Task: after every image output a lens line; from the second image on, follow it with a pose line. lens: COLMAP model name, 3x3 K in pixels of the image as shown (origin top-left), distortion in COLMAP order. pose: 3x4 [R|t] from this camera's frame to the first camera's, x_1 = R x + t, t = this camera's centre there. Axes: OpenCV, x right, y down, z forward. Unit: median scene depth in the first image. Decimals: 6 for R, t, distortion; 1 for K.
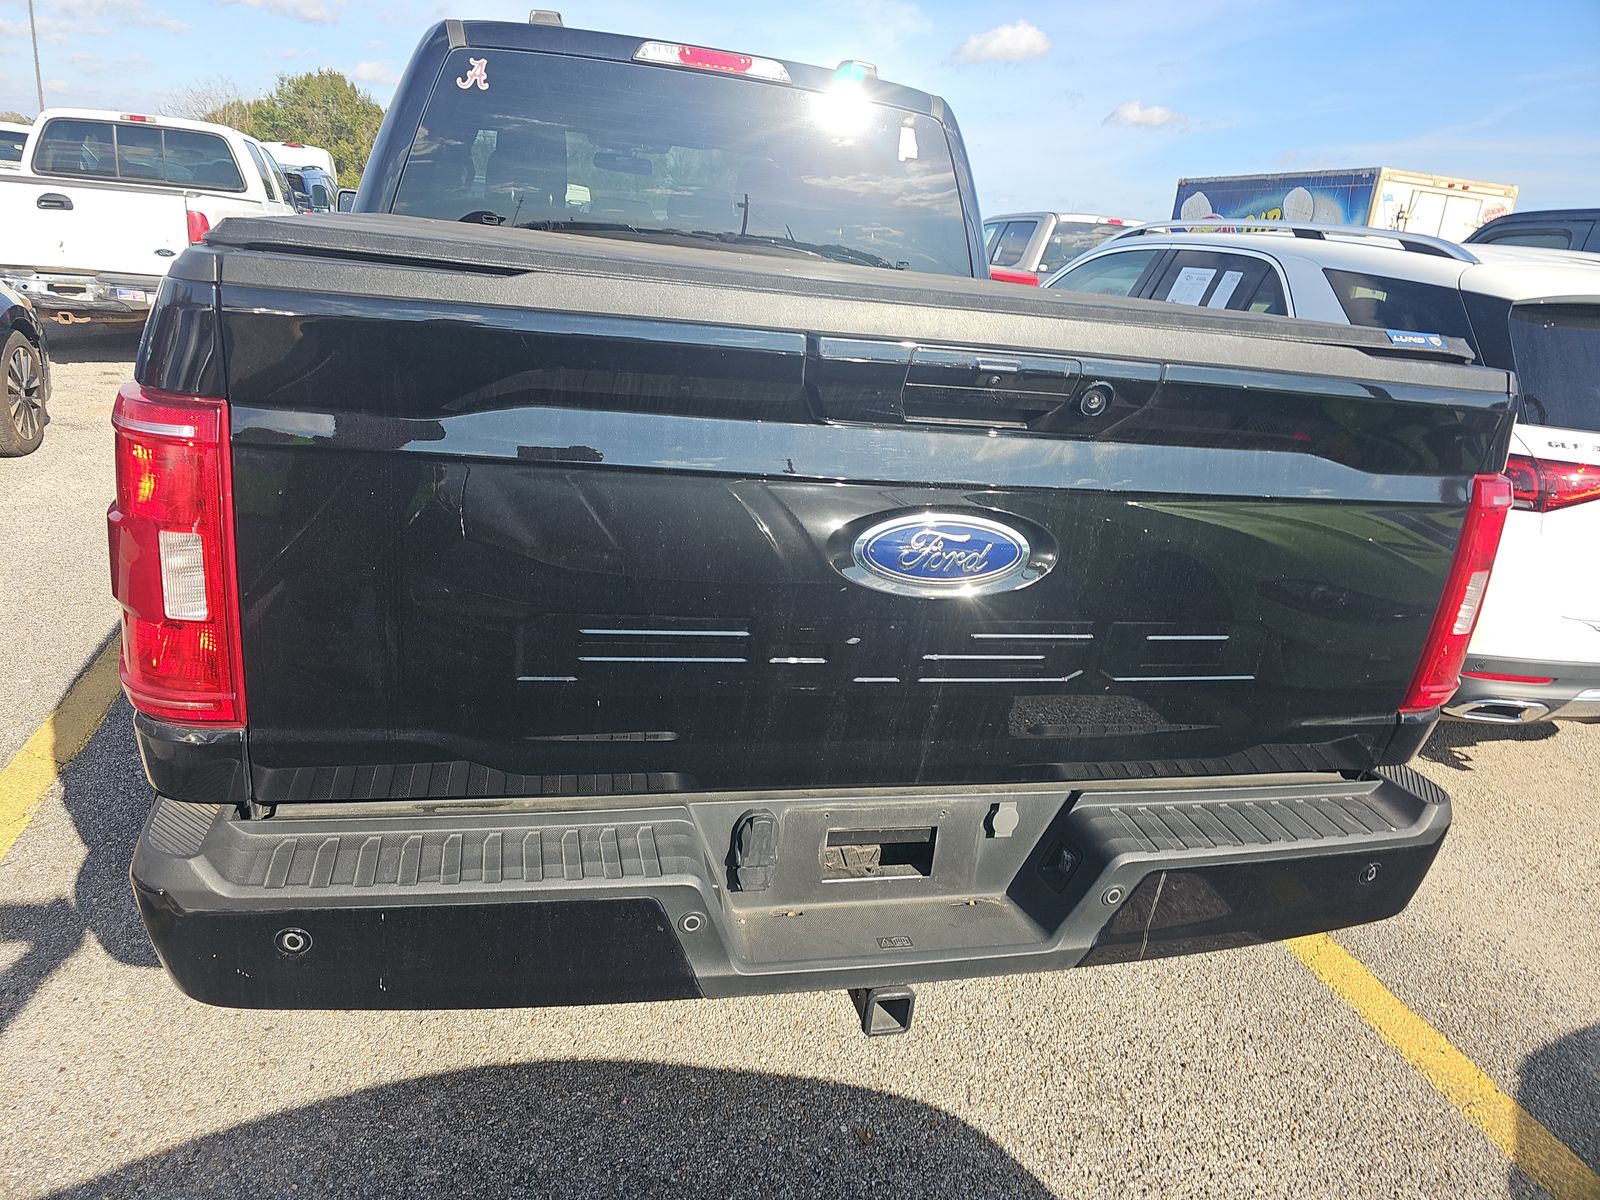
lens RADIAL K [[1036.5, 0, 797.5], [0, 1036.5, 602.7], [0, 0, 1]] dist [0.057579, -0.054290]
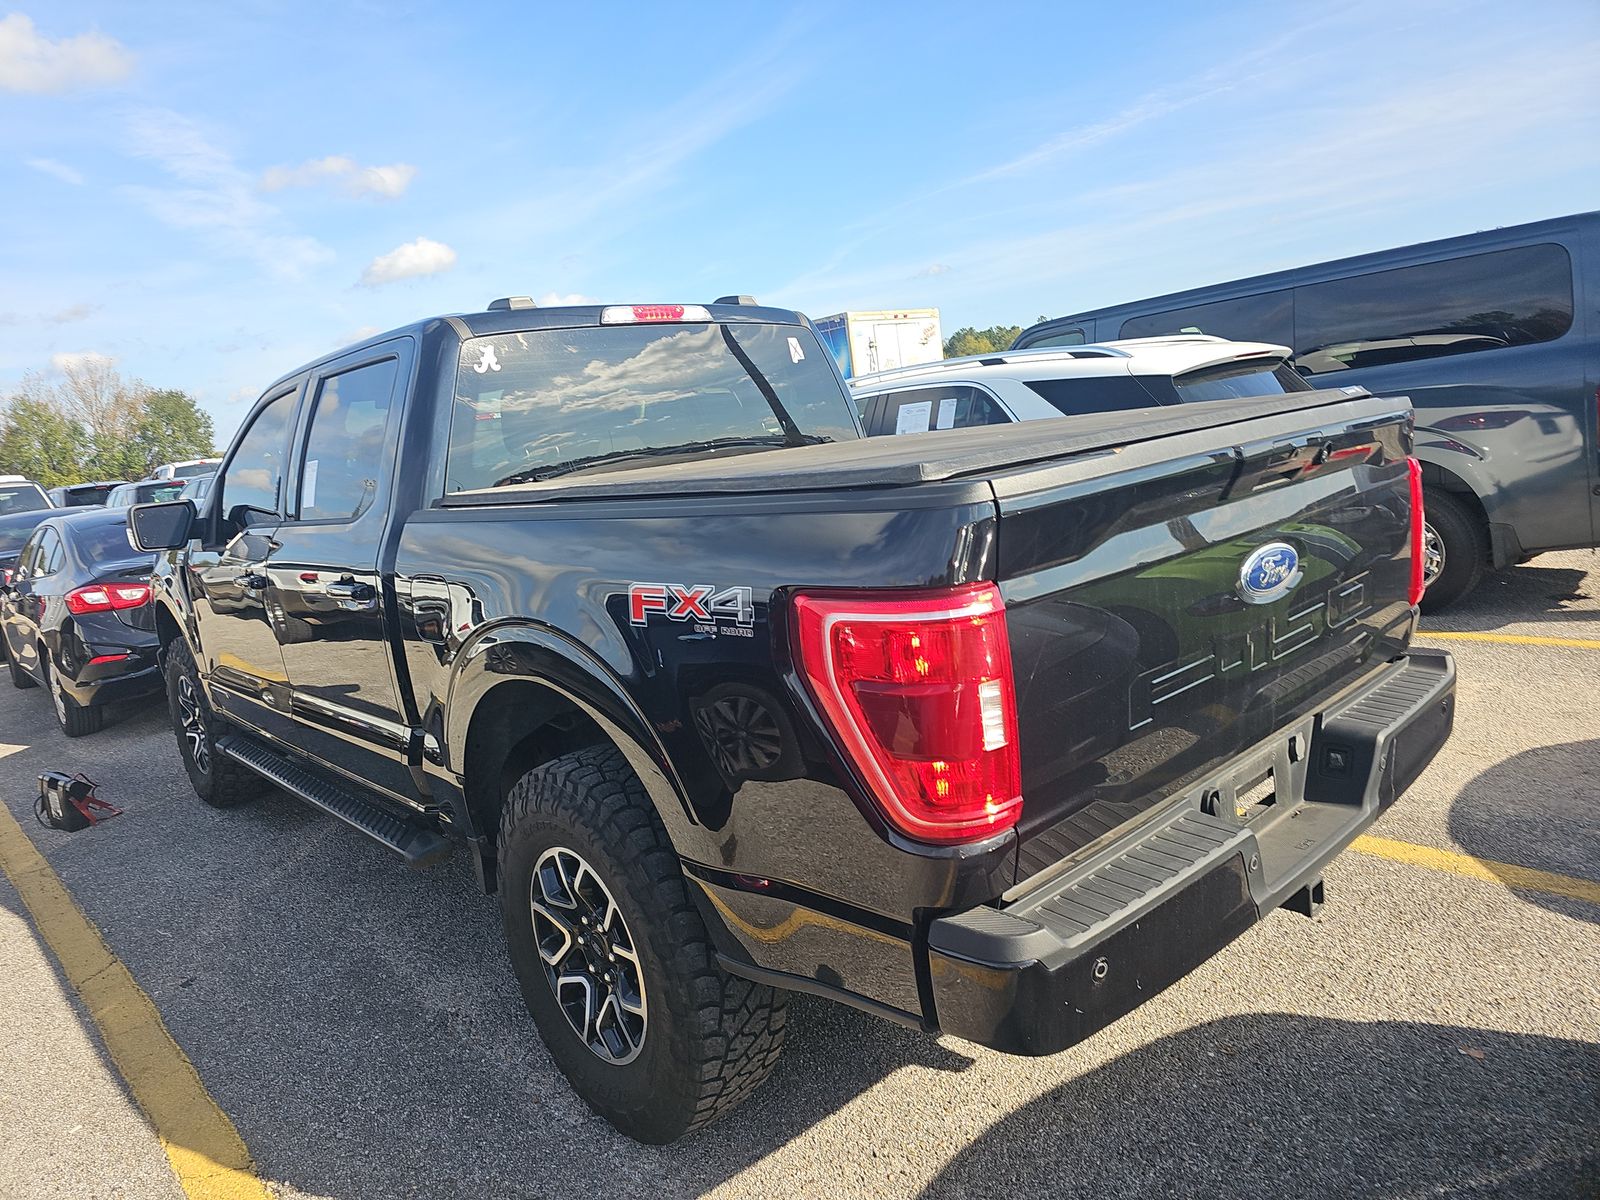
lens RADIAL K [[1036.5, 0, 797.5], [0, 1036.5, 602.7], [0, 0, 1]] dist [0.057579, -0.054290]
pose [[0.861481, -0.279459, 0.423973, -0.565530], [0.344017, 0.935332, -0.082498, -0.058582], [-0.373501, 0.216925, 0.901910, -0.061664]]
